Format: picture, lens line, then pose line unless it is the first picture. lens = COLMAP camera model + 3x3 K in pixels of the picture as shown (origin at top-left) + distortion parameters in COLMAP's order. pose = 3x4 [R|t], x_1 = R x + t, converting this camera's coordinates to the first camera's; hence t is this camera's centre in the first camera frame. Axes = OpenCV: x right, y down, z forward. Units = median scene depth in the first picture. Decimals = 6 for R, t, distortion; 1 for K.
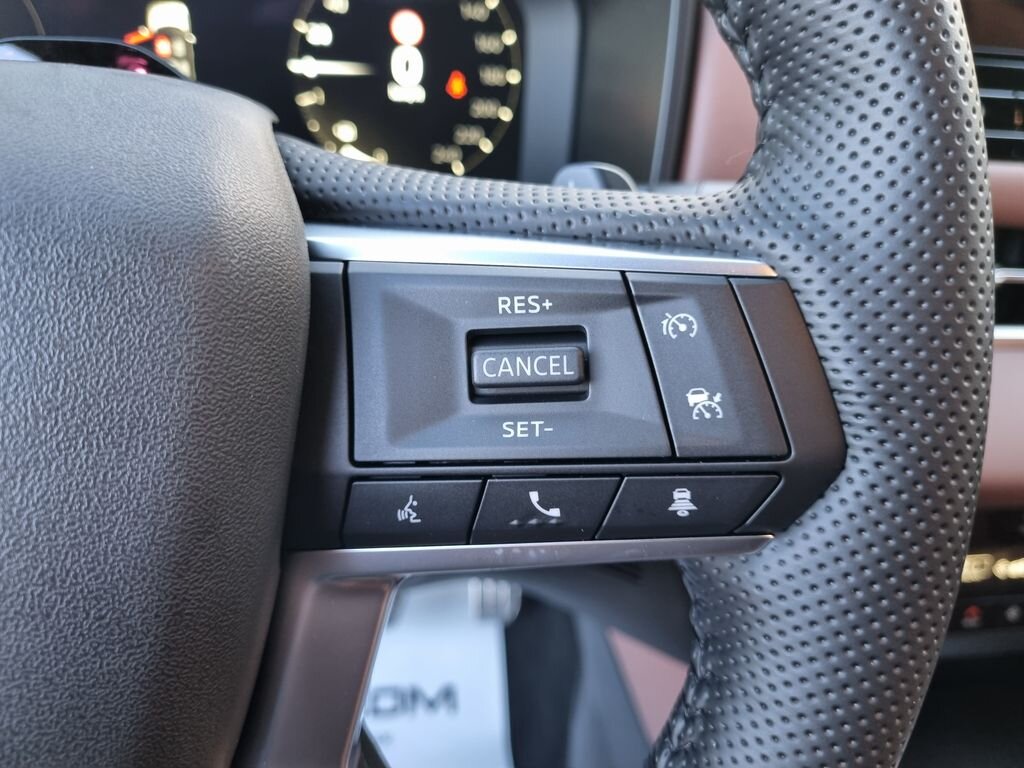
lens RADIAL K [[826.9, 0, 509.7], [0, 826.9, 382.4], [0, 0, 1]] dist [0.001344, -0.000217]
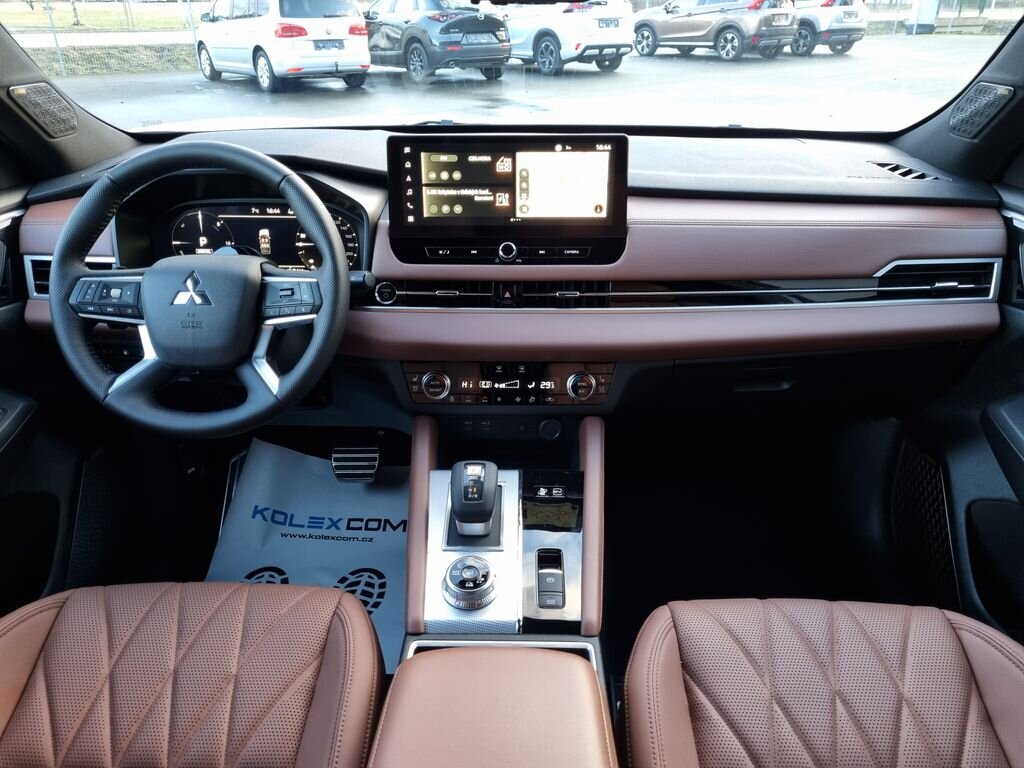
lens RADIAL K [[785.6, 0, 516.6], [0, 785.6, 387.4], [0, 0, 1]] dist [0.055112, -0.045903]
pose [[0.984867, 0.000883, -0.173309, 1.346027], [-0.021054, 0.993190, -0.114586, 0.651467], [0.172028, 0.116501, 0.978179, -2.258190]]
